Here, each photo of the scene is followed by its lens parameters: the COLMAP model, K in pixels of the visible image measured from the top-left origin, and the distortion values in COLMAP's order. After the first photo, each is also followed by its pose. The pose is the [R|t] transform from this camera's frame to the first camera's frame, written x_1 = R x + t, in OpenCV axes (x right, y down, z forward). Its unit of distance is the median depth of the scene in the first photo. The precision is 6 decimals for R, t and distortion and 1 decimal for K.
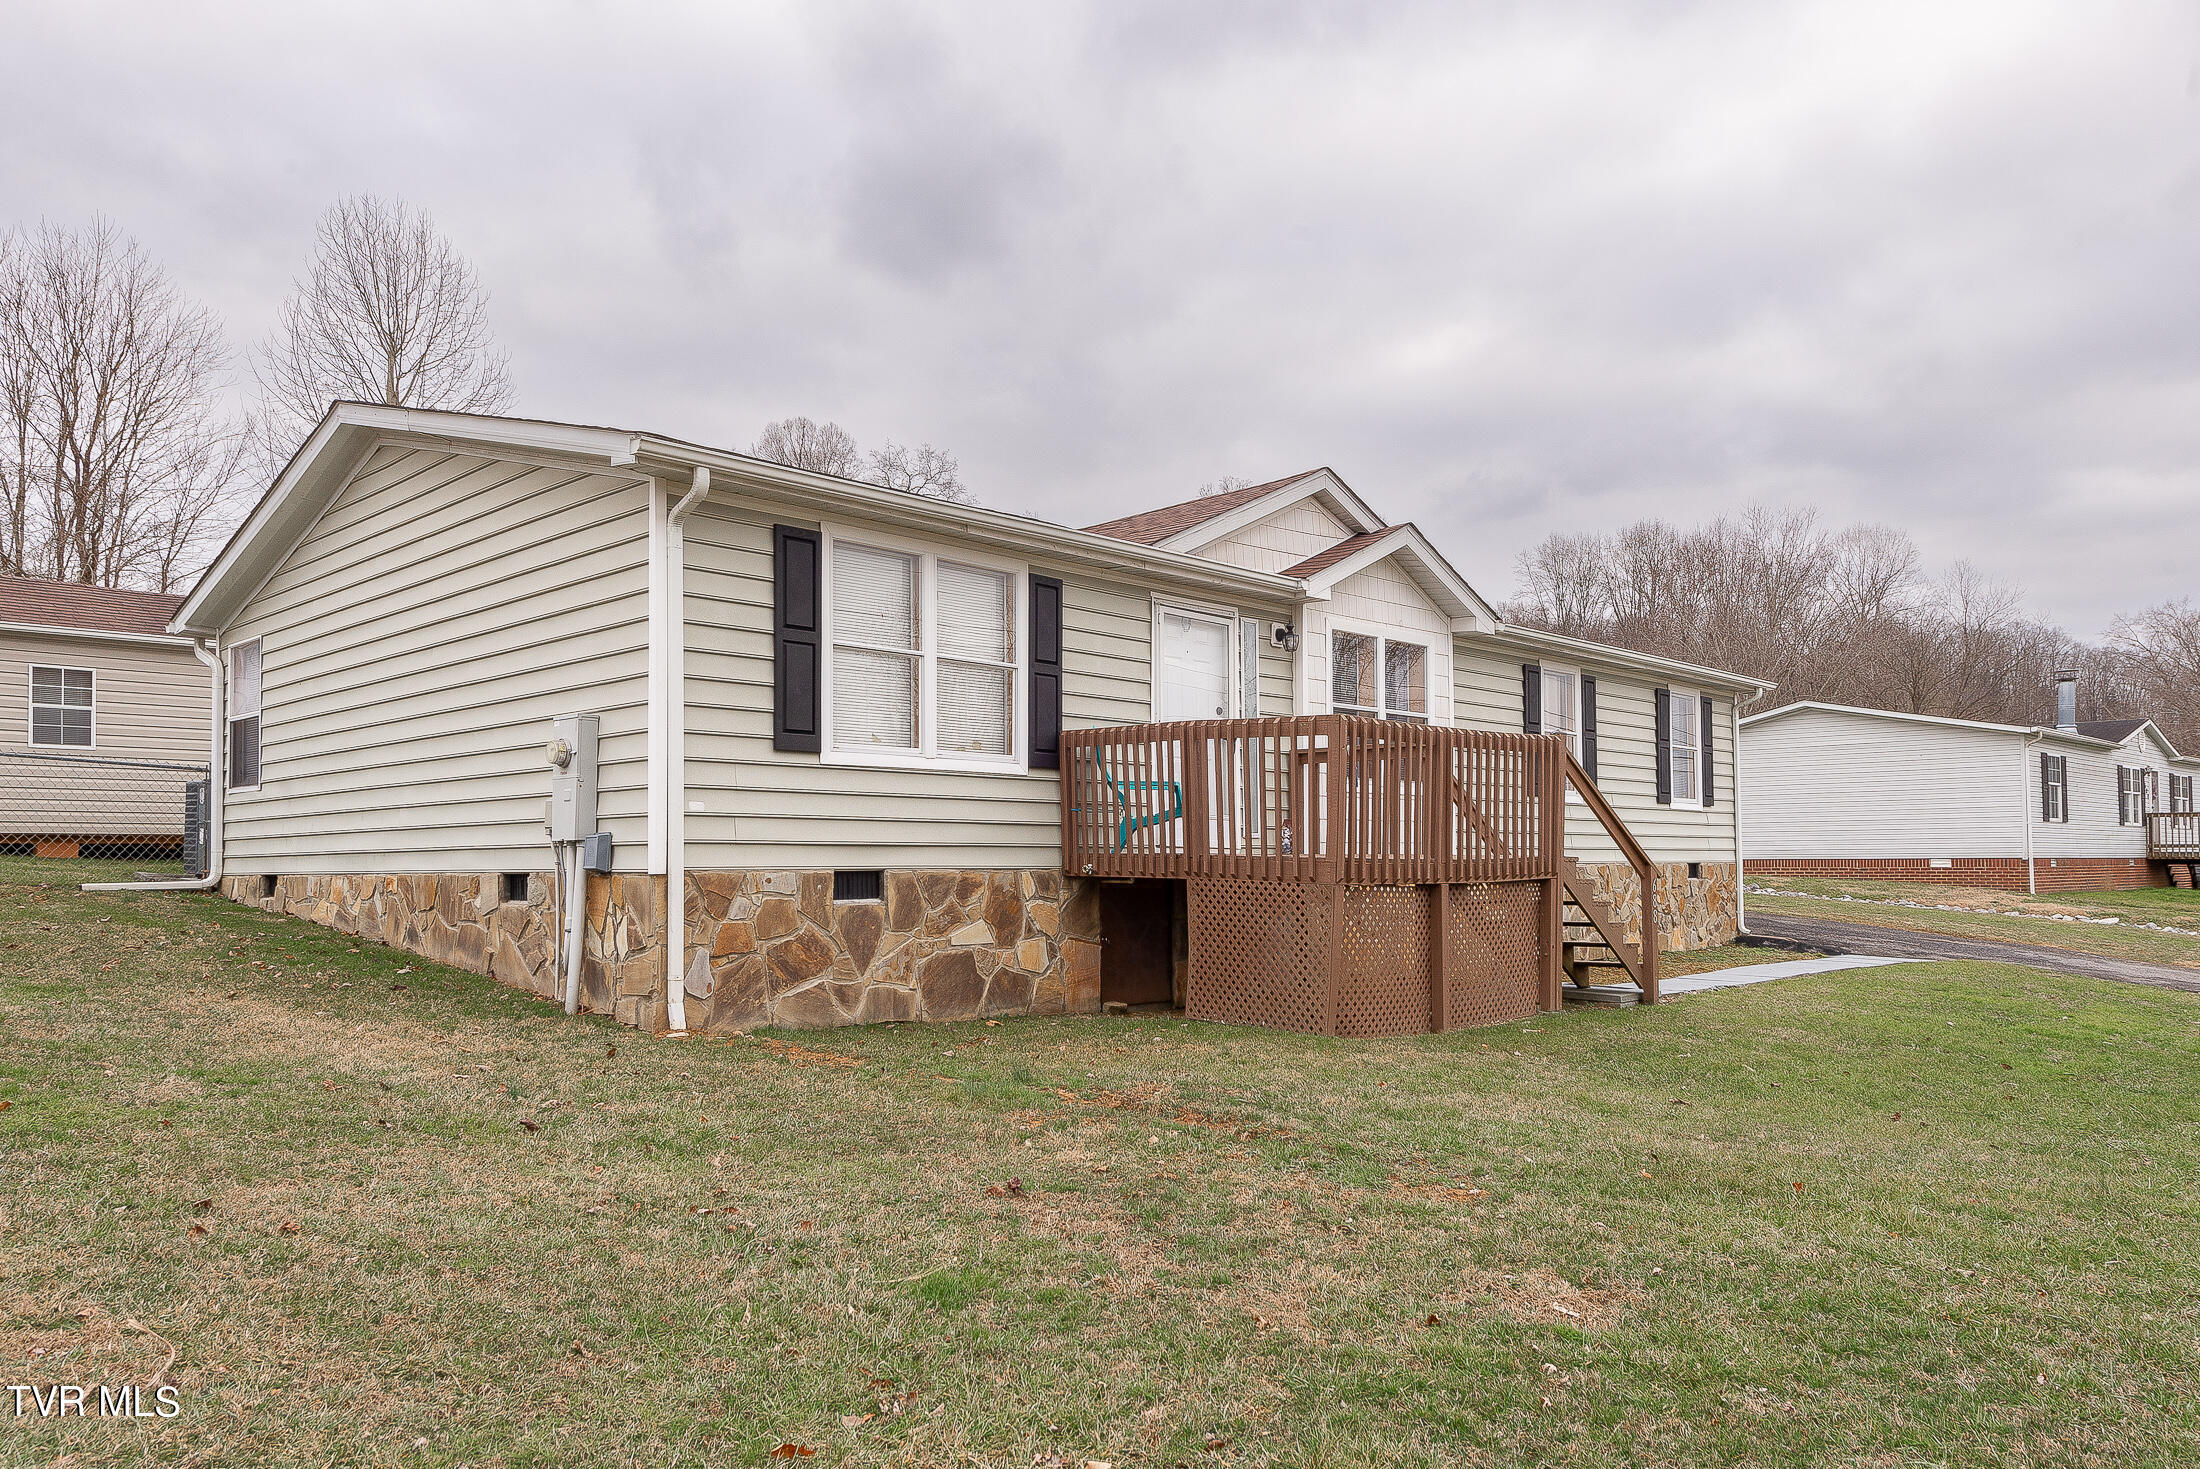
lens RADIAL K [[1491.8, 0, 1058.6], [0, 1491.8, 844.9], [0, 0, 1]] dist [0.009925, -0.007015]
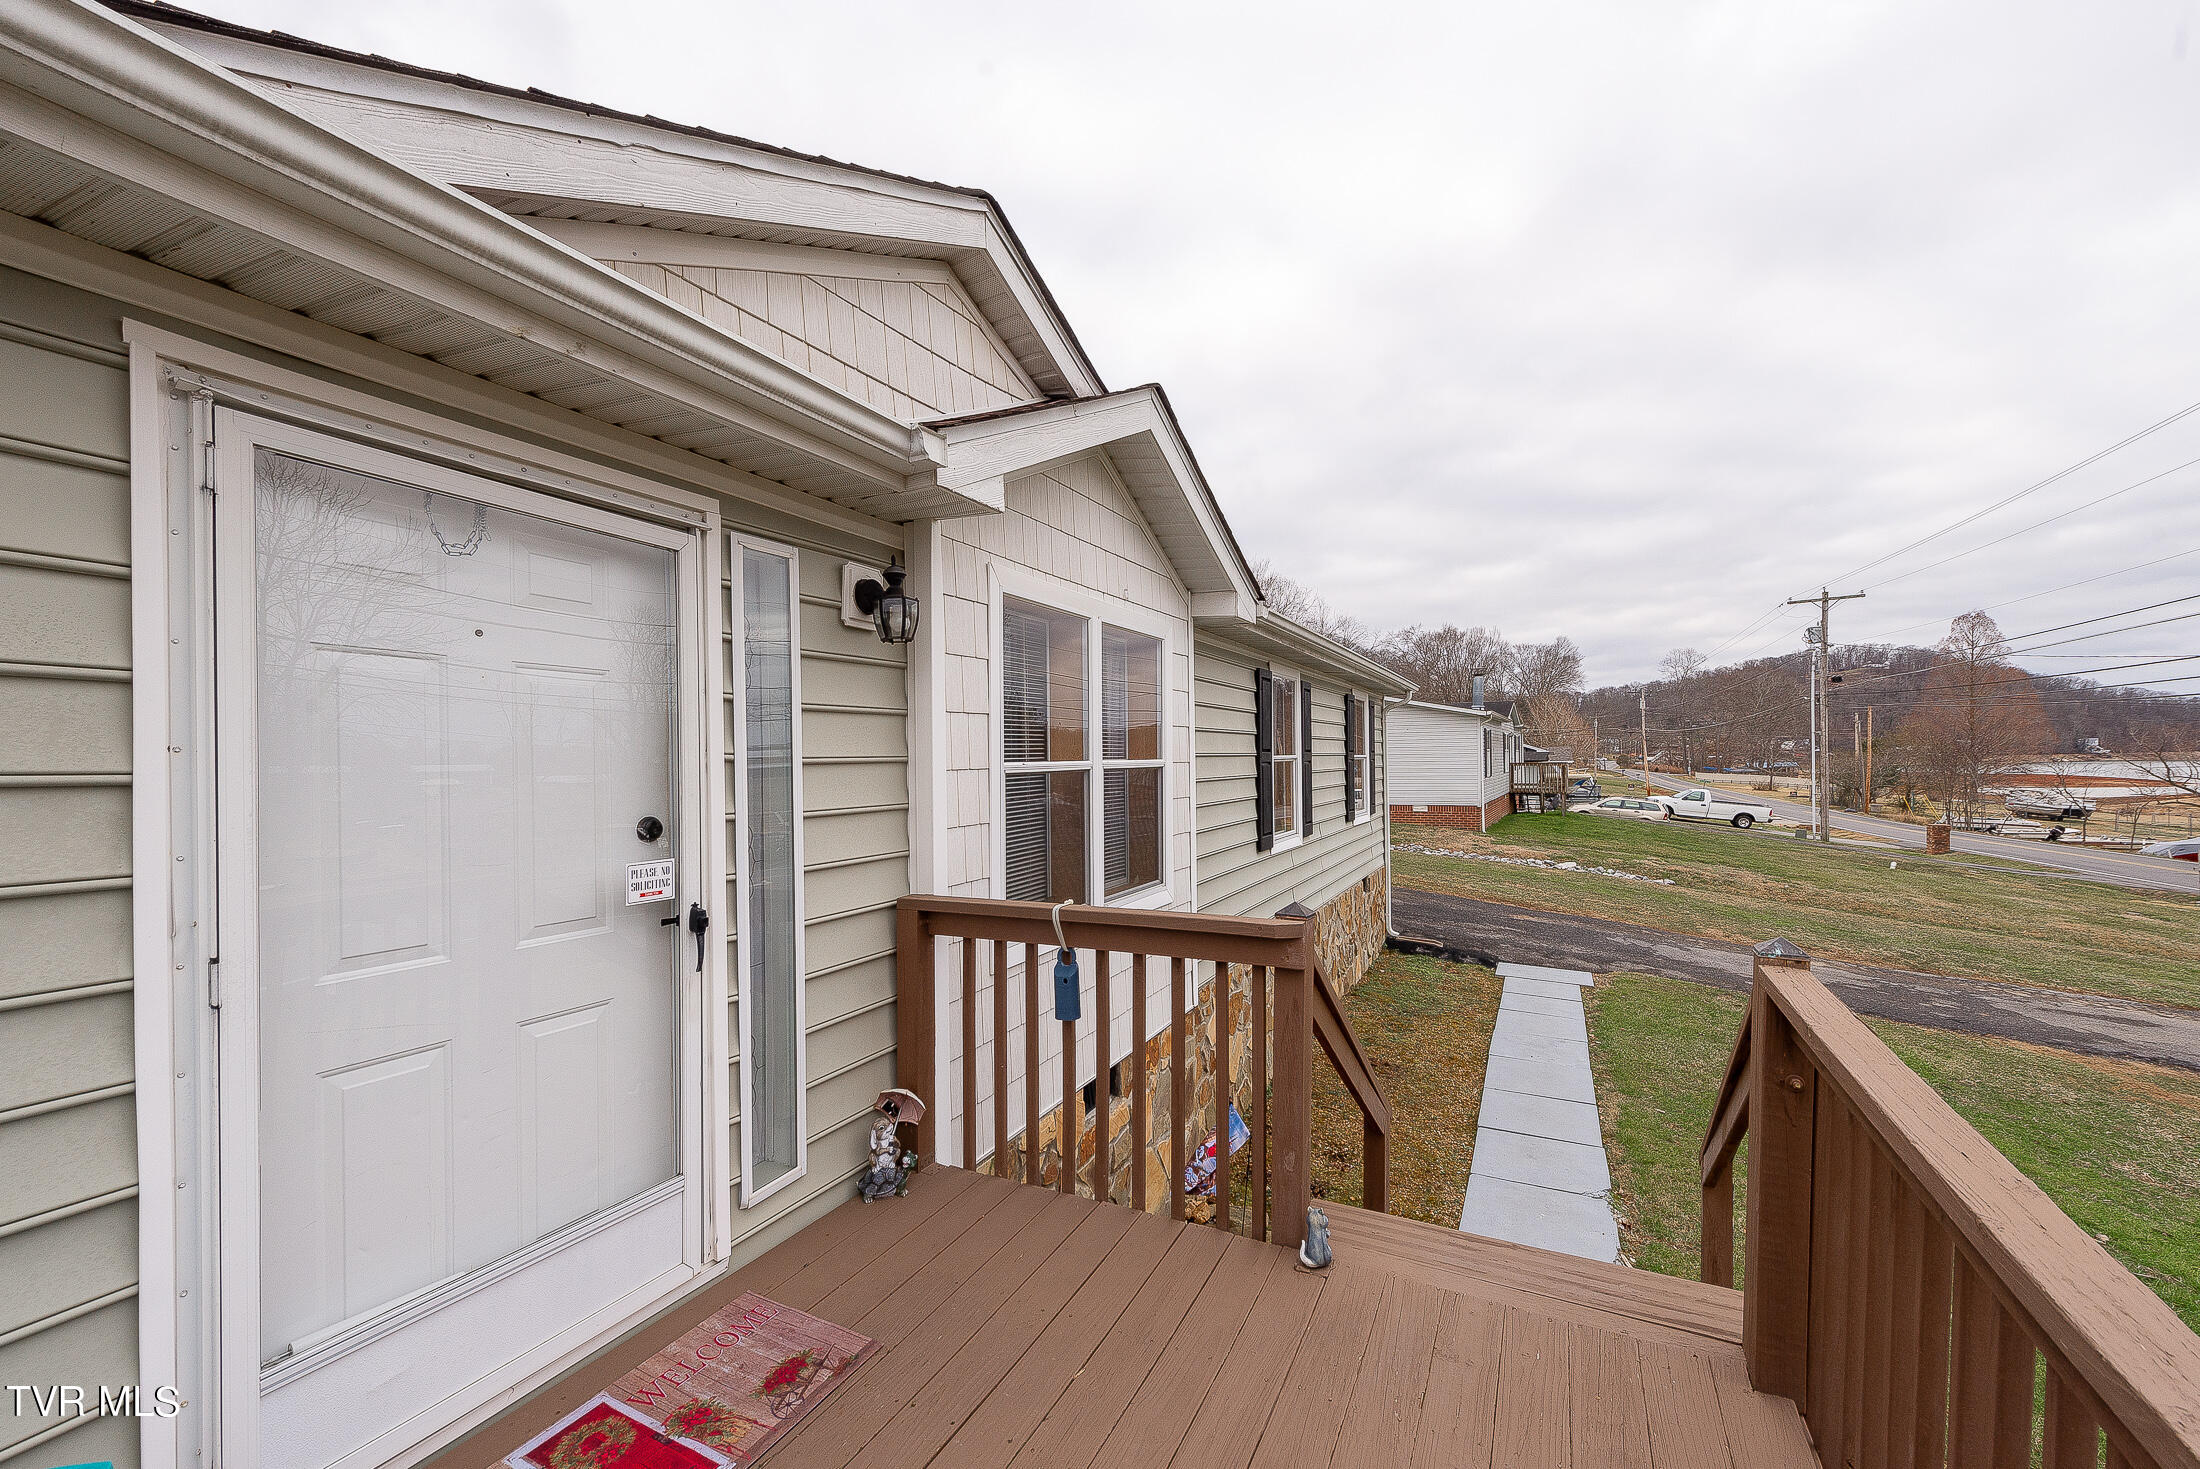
lens RADIAL K [[880.8, 0, 1098.8], [0, 880.8, 766.7], [0, 0, 1]] dist [0.014933, -0.003589]
pose [[0.948383, -0.007783, 0.317032, 0.157799], [0.000352, 0.999724, 0.023488, -0.122948], [-0.317127, -0.022164, 0.948124, 0.916676]]
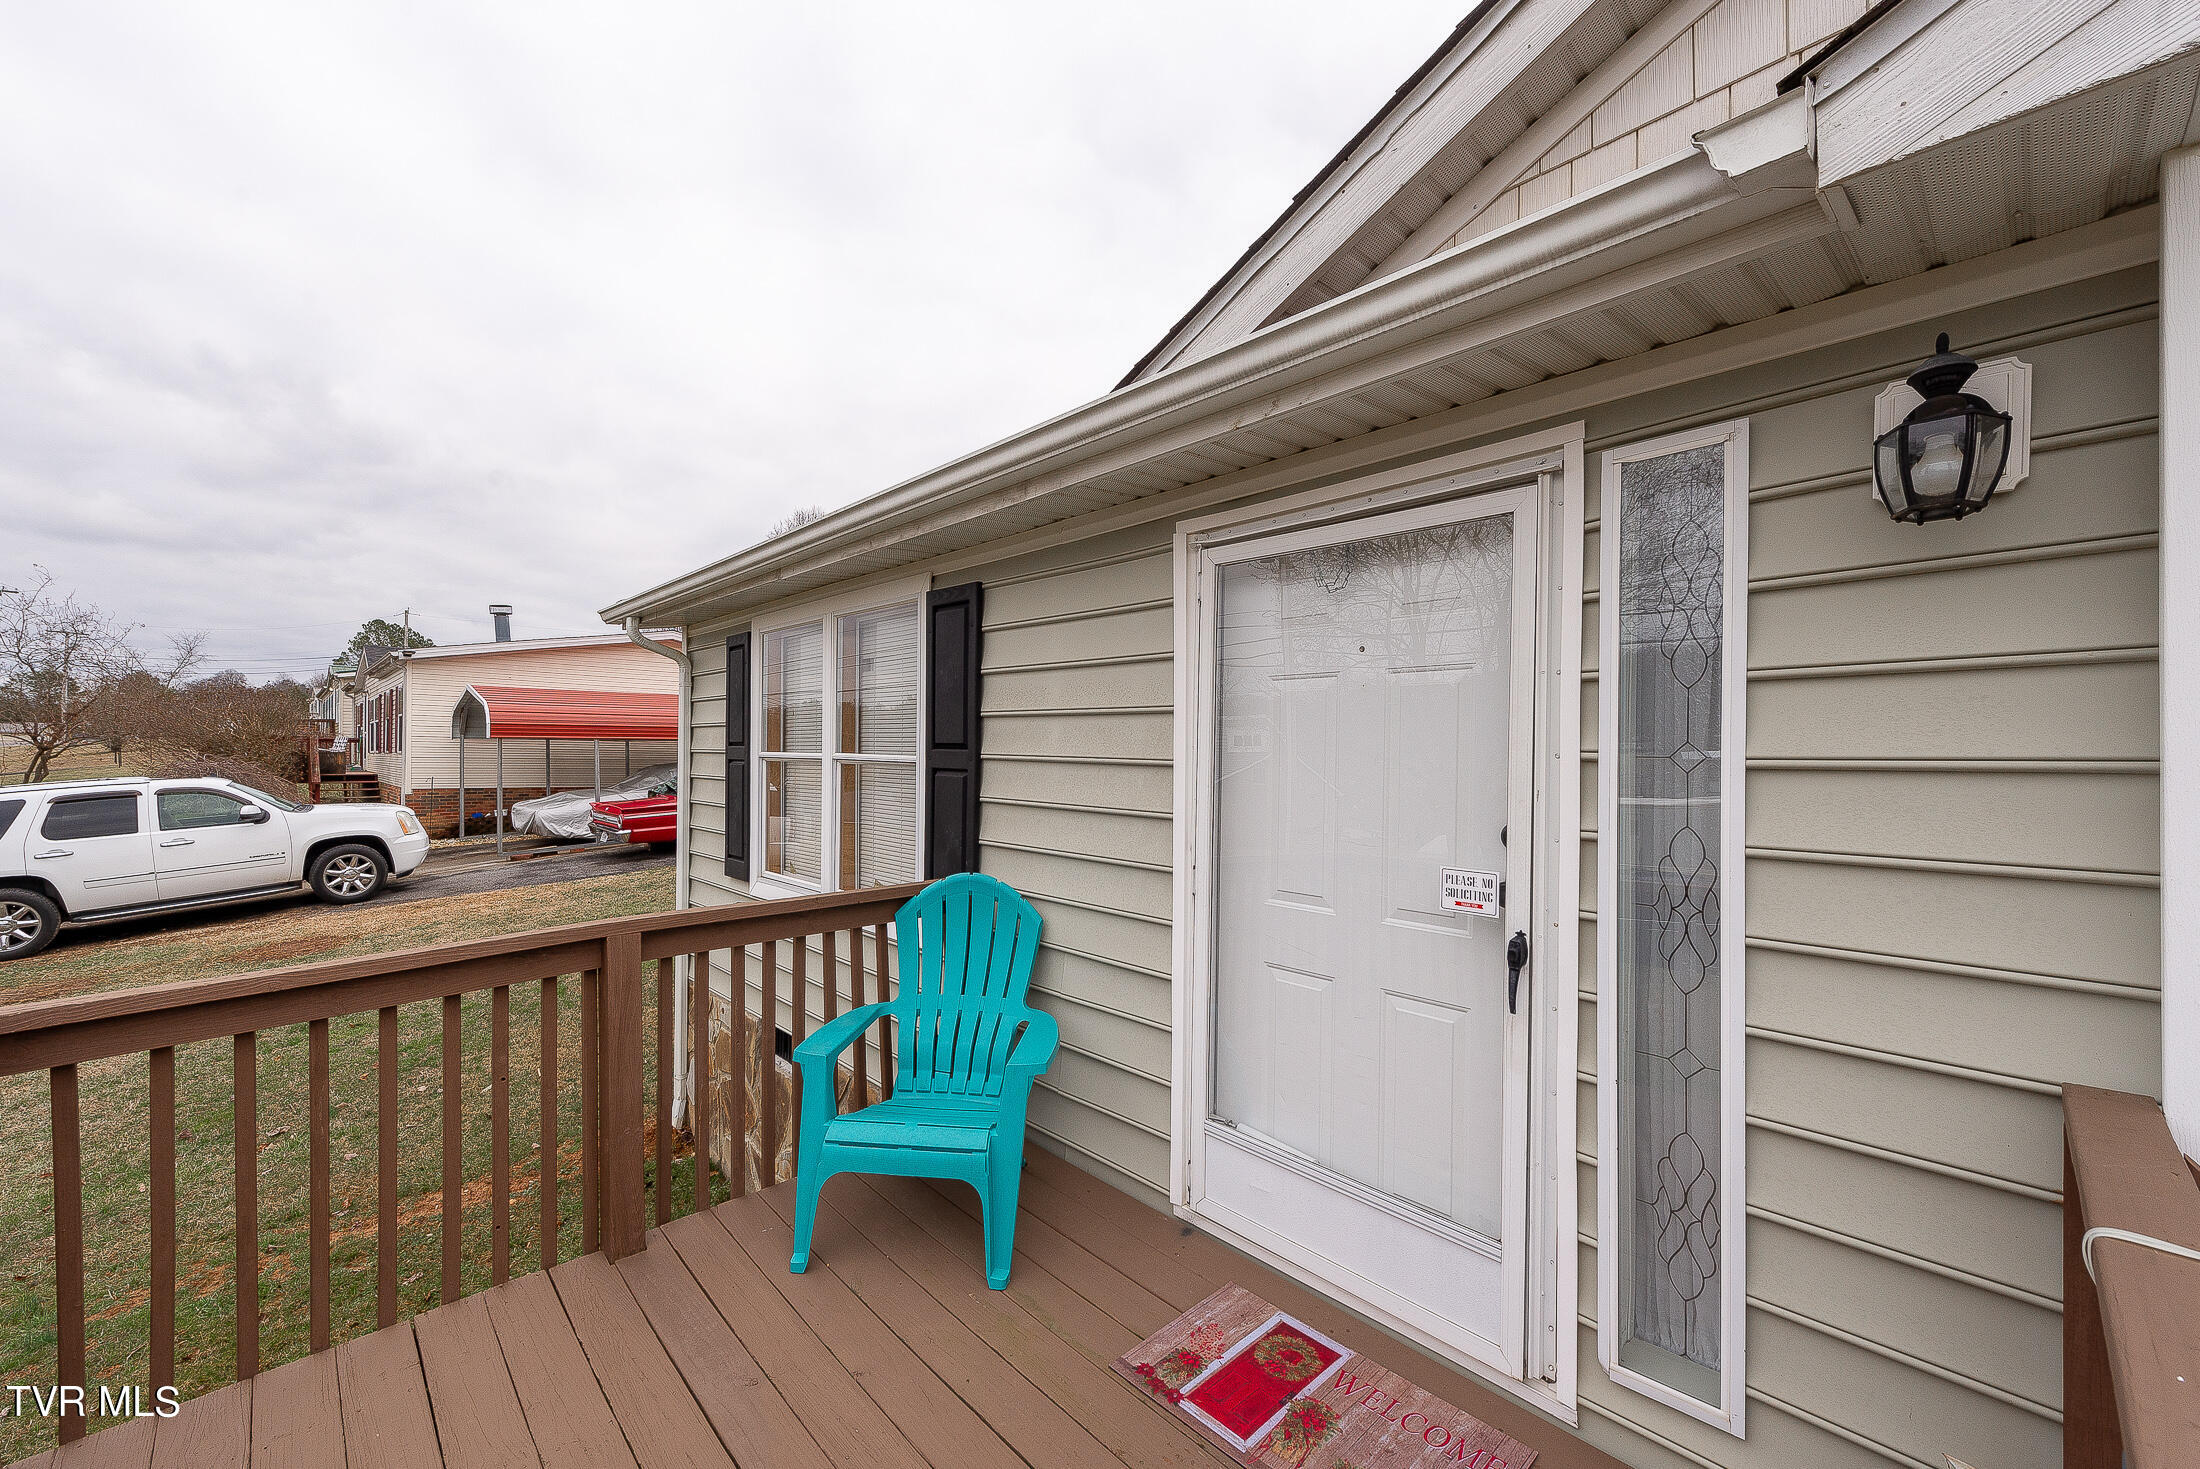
lens RADIAL K [[880.8, 0, 1086.1], [0, 880.8, 754.4], [0, 0, 1]] dist [0.014933, -0.003589]
pose [[-0.027823, 0.009121, -0.999571, 0.309038], [0.009612, 0.999915, 0.008857, -0.122888], [0.999567, -0.009362, -0.027909, 1.064961]]
